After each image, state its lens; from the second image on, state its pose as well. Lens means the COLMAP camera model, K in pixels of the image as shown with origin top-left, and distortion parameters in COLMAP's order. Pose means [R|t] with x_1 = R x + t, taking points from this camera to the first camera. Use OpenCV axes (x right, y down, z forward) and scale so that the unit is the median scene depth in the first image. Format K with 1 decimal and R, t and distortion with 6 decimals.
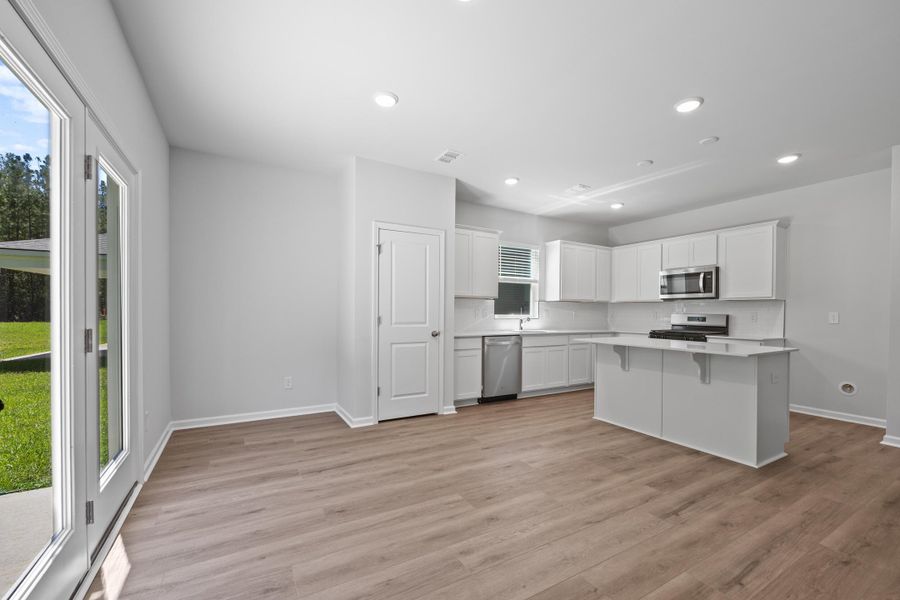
lens RADIAL K [[373.9, 0, 449.3], [0, 373.9, 314.0], [0, 0, 1]] dist [-0.003426, -0.000538]
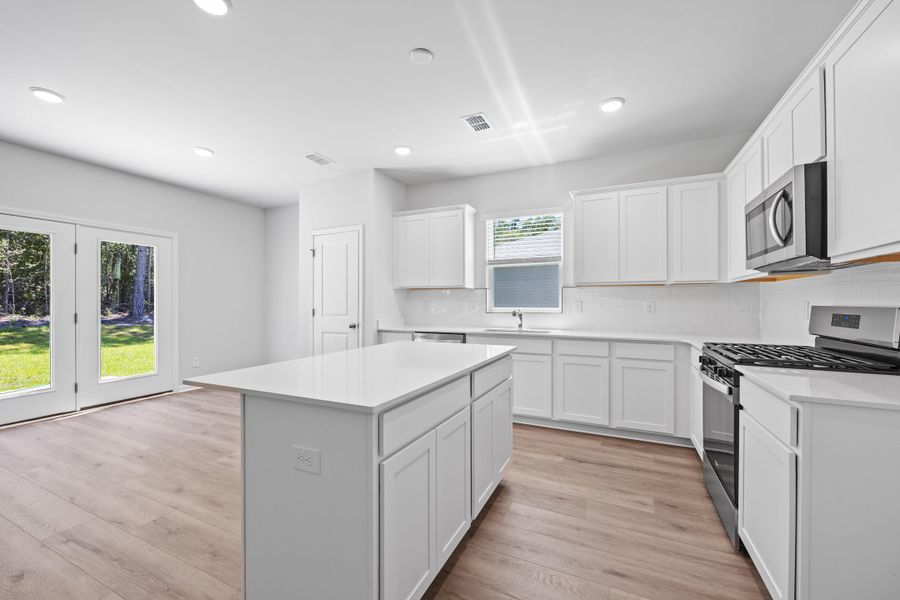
lens RADIAL K [[357.1, 0, 447.3], [0, 357.1, 303.6], [0, 0, 1]] dist [-0.003719, 0.000292]
pose [[0.573021, -0.004812, -0.819526, 0.782901], [0.003393, 0.999988, -0.003499, -0.004157], [0.819533, -0.000775, 0.573031, 0.545542]]
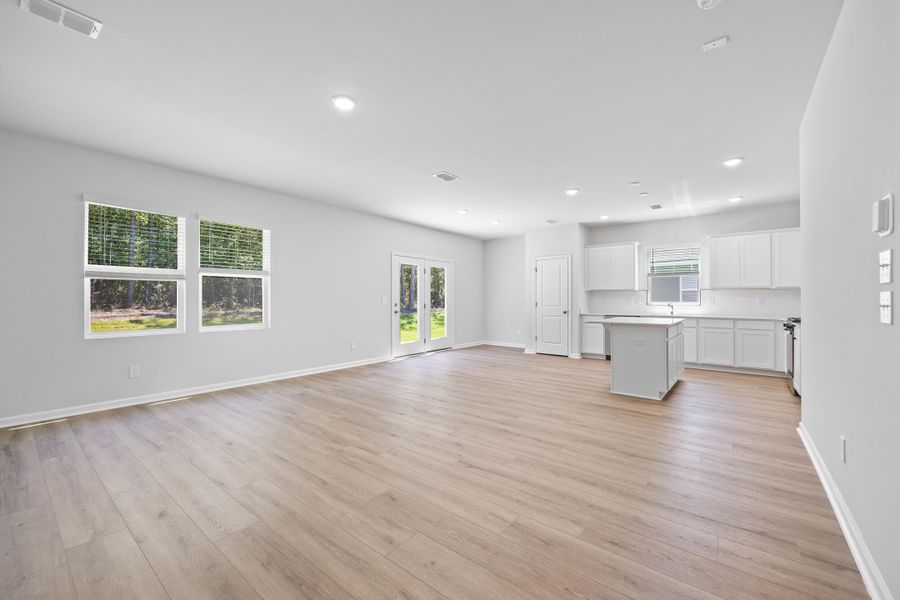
lens RADIAL K [[357.1, 0, 447.4], [0, 357.1, 298.6], [0, 0, 1]] dist [-0.003719, 0.000292]
pose [[0.366685, -0.007886, -0.930312, 1.166293], [0.000693, 0.999966, -0.008203, 0.001264], [0.930345, 0.002363, 0.366678, -0.148981]]
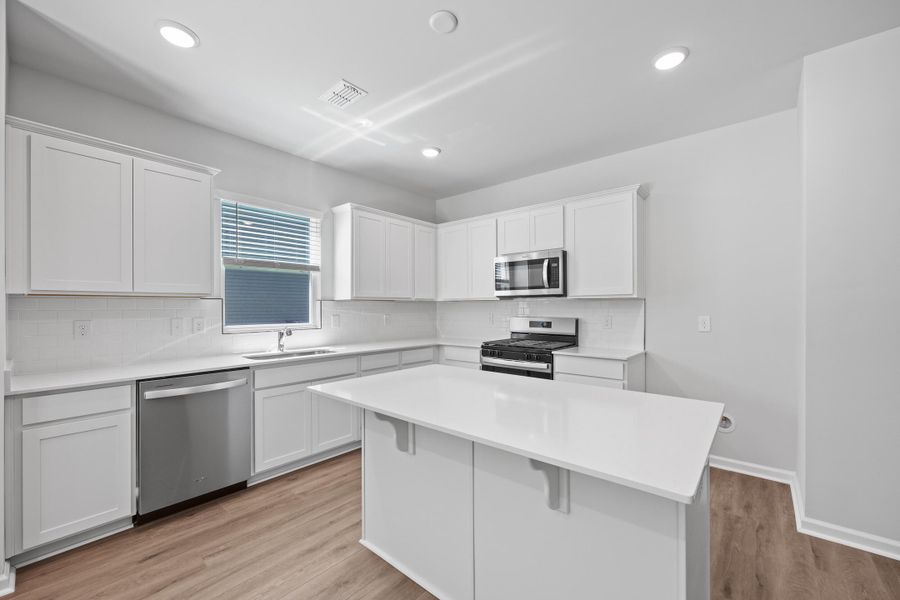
lens RADIAL K [[357.1, 0, 450.0], [0, 357.1, 302.2], [0, 0, 1]] dist [-0.003719, 0.000292]
pose [[0.944615, -0.007286, 0.328101, 0.294072], [0.012620, 0.999821, -0.014132, -0.024000], [-0.327939, 0.017489, 0.944537, 0.438574]]
